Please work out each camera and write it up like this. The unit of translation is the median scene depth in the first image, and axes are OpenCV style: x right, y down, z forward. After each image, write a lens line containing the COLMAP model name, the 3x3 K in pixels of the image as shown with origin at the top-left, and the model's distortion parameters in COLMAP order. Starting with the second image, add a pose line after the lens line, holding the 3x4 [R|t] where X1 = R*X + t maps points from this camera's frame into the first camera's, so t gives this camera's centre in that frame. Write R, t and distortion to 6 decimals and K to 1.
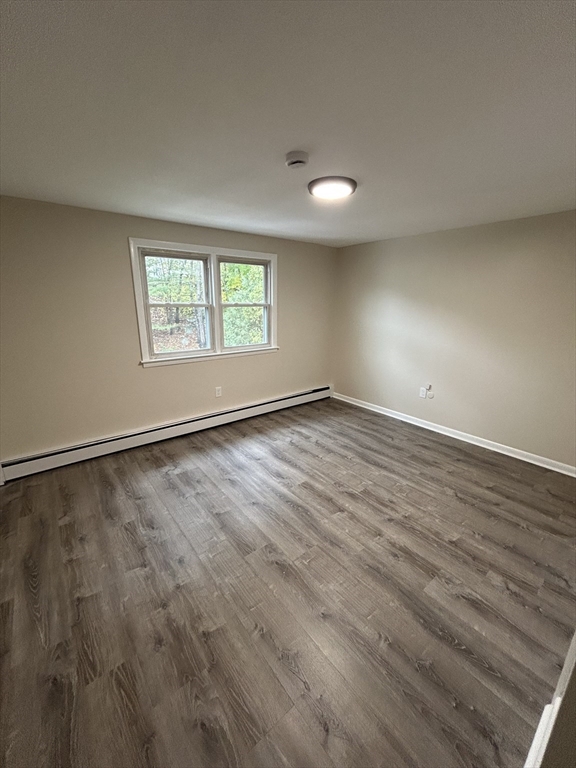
lens RADIAL K [[311.0, 0, 281.6], [0, 311.0, 382.7], [0, 0, 1]] dist [0.003410, 0.000701]
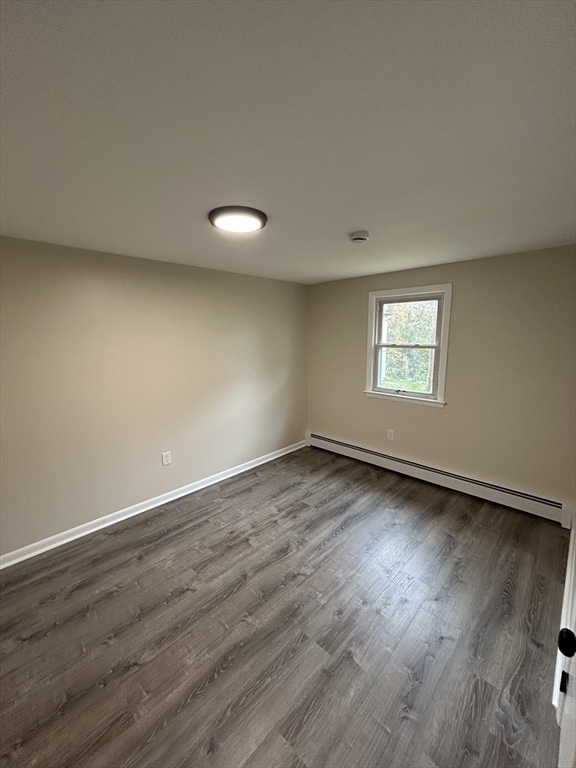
lens RADIAL K [[311.0, 0, 284.2], [0, 311.0, 387.0], [0, 0, 1]] dist [0.003410, 0.000701]
pose [[0.104162, 0.142141, -0.984351, 0.712770], [-0.263792, 0.958234, 0.110456, -0.136683], [0.958939, 0.248158, 0.137308, 0.539917]]
